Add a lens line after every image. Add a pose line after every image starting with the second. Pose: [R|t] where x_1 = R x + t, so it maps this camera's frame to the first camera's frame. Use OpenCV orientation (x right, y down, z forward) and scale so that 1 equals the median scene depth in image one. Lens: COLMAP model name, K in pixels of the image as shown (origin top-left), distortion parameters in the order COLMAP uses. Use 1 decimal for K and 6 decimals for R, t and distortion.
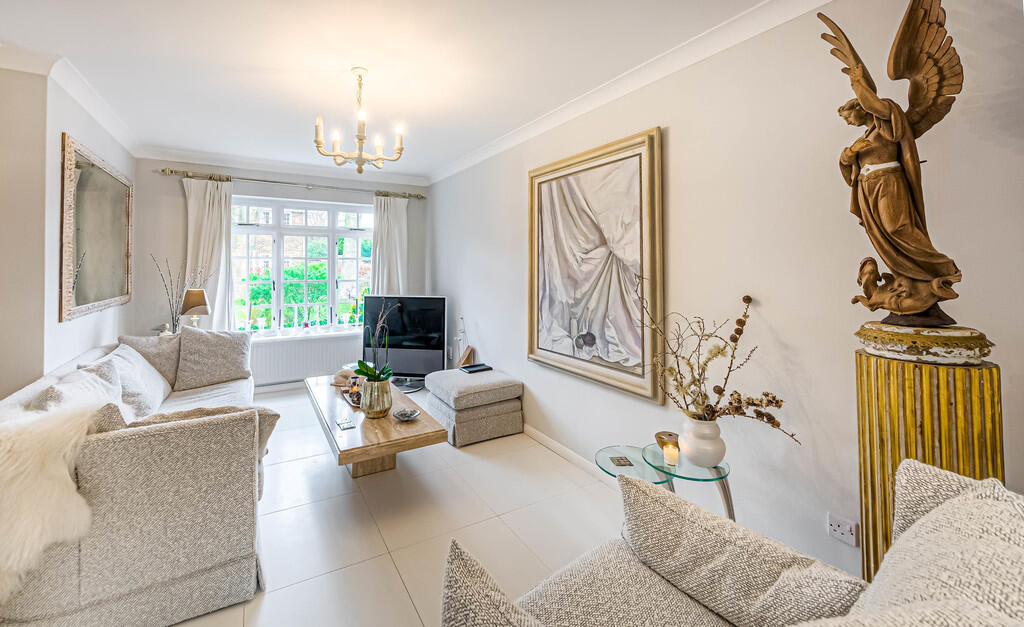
lens RADIAL K [[411.3, 0, 481.8], [0, 411.3, 262.6], [0, 0, 1]] dist [-0.003256, -0.000978]
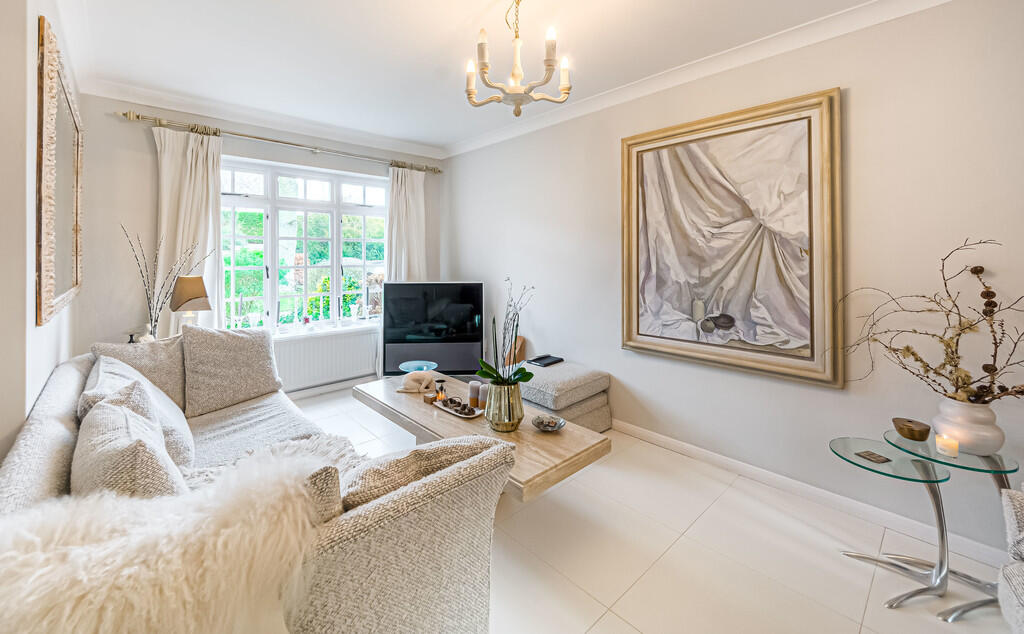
lens RADIAL K [[408.4, 0, 495.3], [0, 408.4, 253.7], [0, 0, 1]] dist [-0.008930, 0.001153]
pose [[0.976375, -0.002129, 0.216073, -0.377701], [0.001427, 0.999993, 0.003403, 0.028232], [-0.216078, -0.003015, 0.976371, 0.200801]]
